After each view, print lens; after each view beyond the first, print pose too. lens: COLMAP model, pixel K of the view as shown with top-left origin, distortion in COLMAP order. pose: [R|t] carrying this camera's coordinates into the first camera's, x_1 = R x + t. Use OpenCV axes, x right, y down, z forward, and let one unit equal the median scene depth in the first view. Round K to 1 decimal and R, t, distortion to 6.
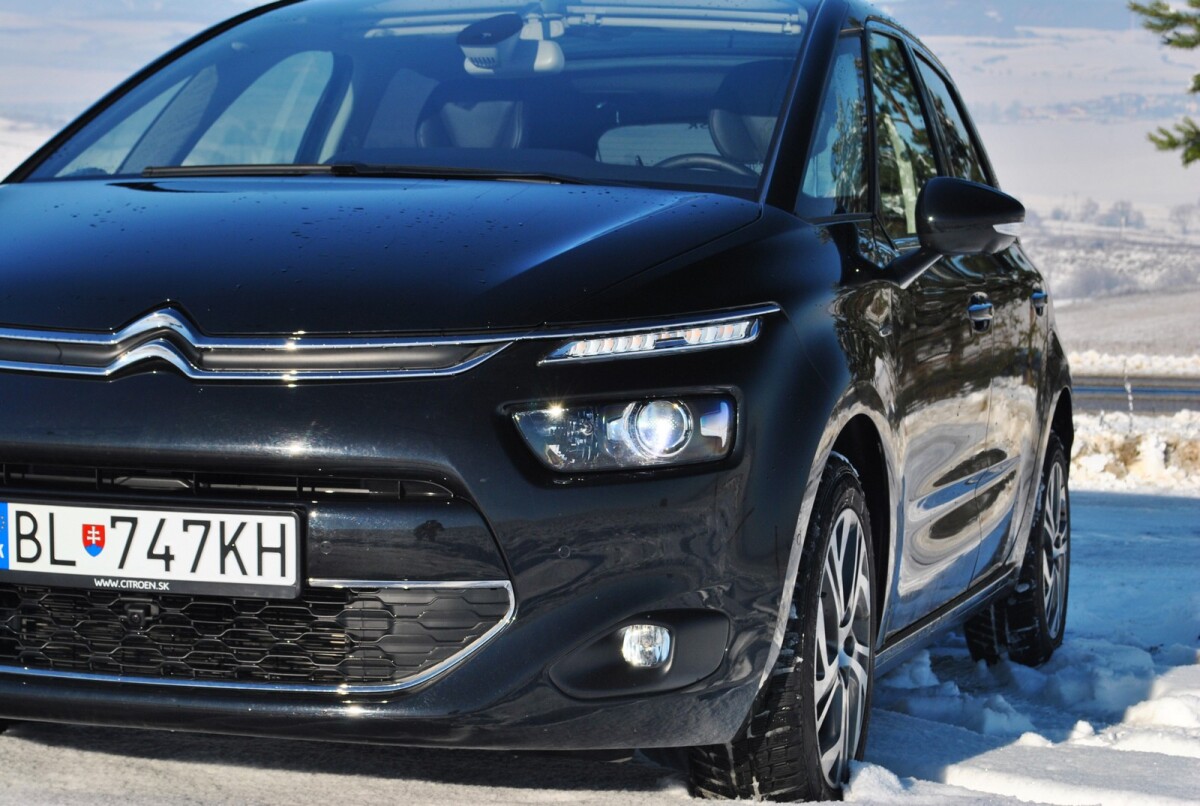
lens RADIAL K [[2742.9, 0, 600.0], [0, 2742.9, 403.0], [0, 0, 1]] dist [0.031129, 0.032740]
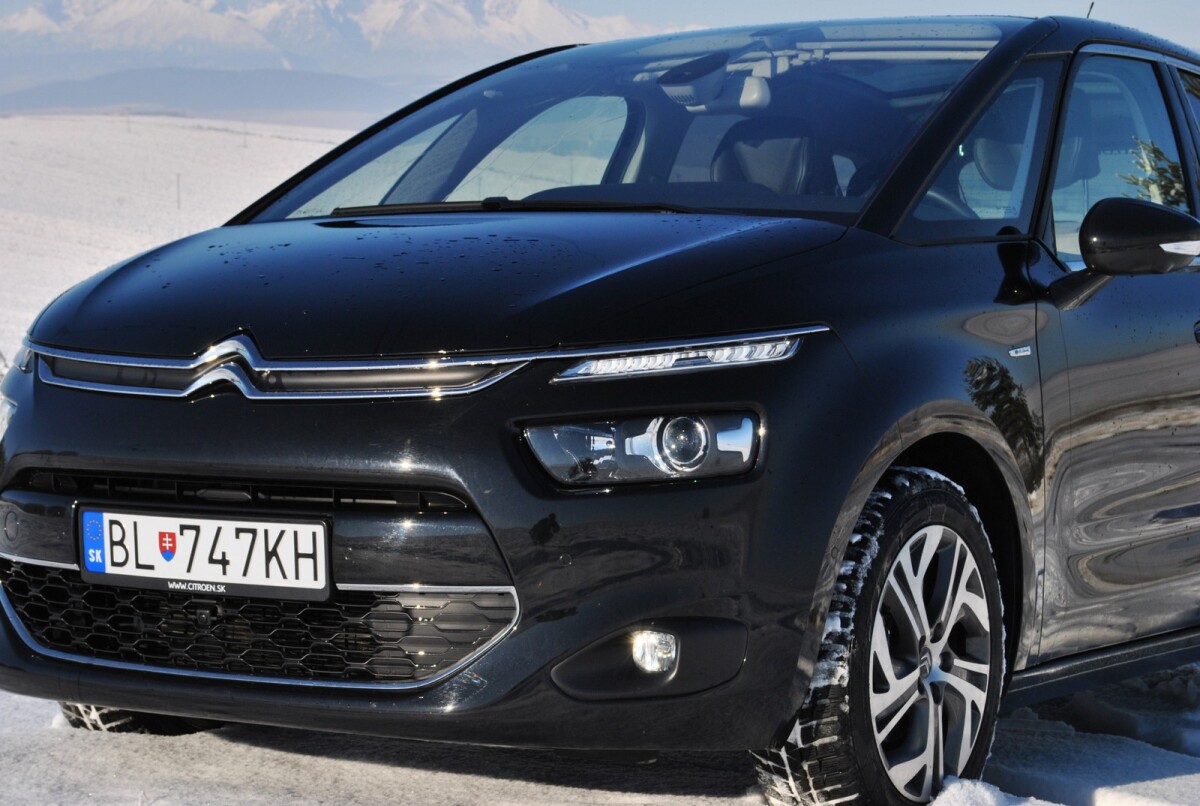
lens RADIAL K [[2742.9, 0, 600.0], [0, 2742.9, 403.0], [0, 0, 1]] dist [0.031129, 0.032740]
pose [[0.961805, -0.007559, -0.273632, 0.284036], [0.002543, 0.999822, -0.018683, 0.013525], [0.273724, 0.017274, 0.961653, -0.010916]]
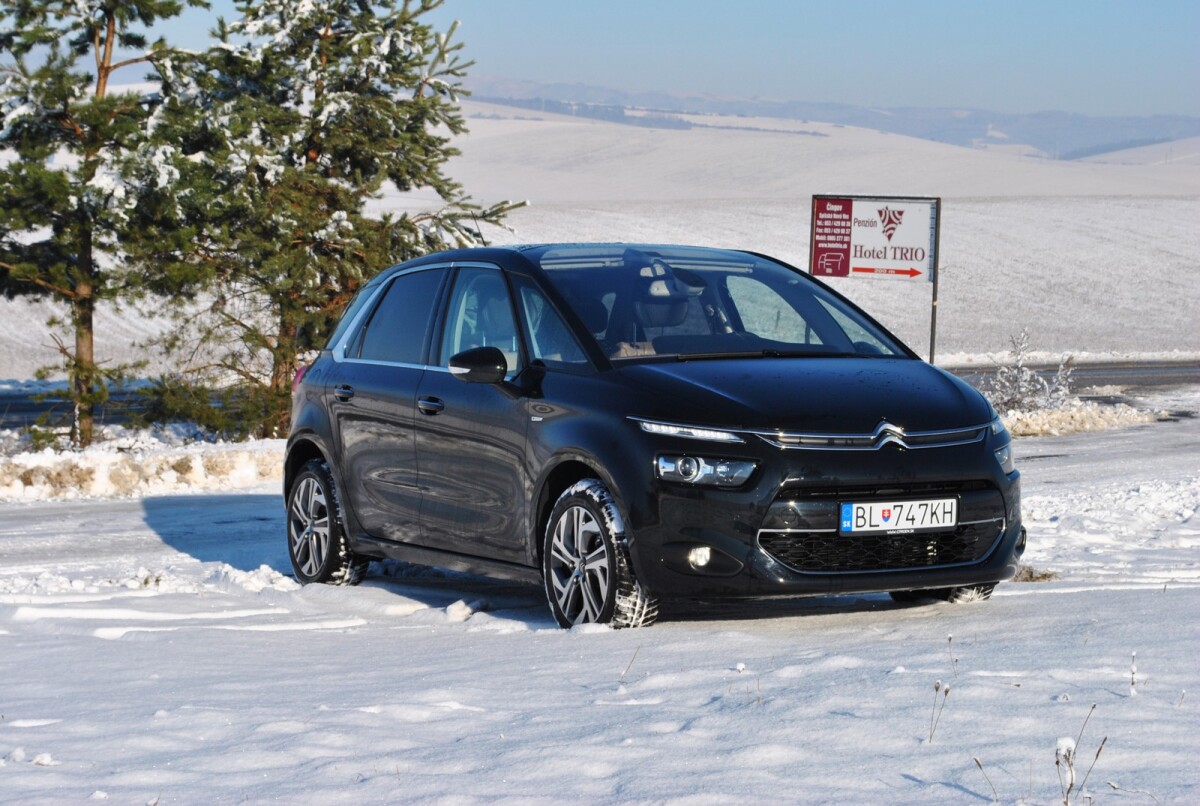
lens RADIAL K [[2630.4, 0, 600.0], [0, 2630.4, 403.0], [0, 0, 1]] dist [-0.002692, 0.176644]
pose [[0.704938, -0.052663, 0.707311, -2.067518], [0.051225, 0.998416, 0.023284, -0.122384], [-0.707417, 0.019818, 0.706519, -0.516304]]
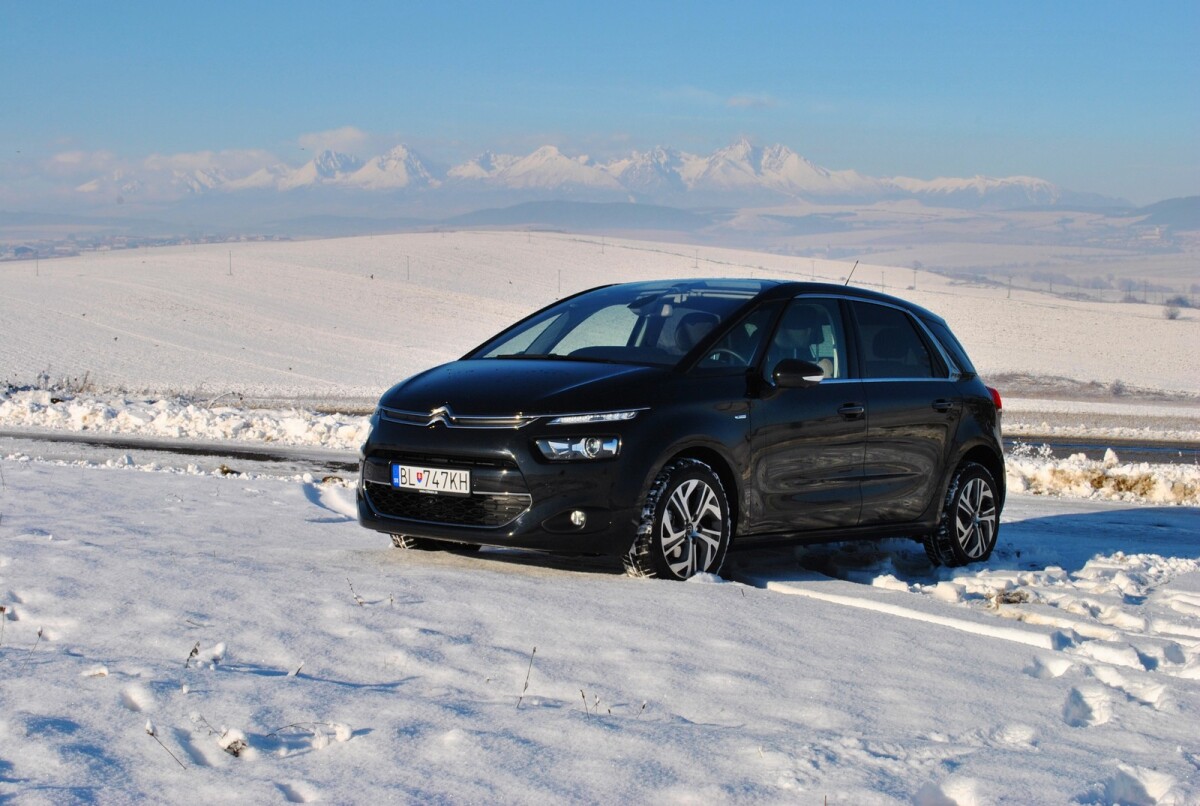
lens RADIAL K [[1793.1, 0, 600.0], [0, 1793.1, 403.0], [0, 0, 1]] dist [-0.012593, 0.048410]
pose [[0.918627, 0.014330, -0.394866, 0.826916], [-0.027200, 0.999265, -0.027013, 0.014183], [0.394188, 0.035555, 0.918342, -0.827256]]
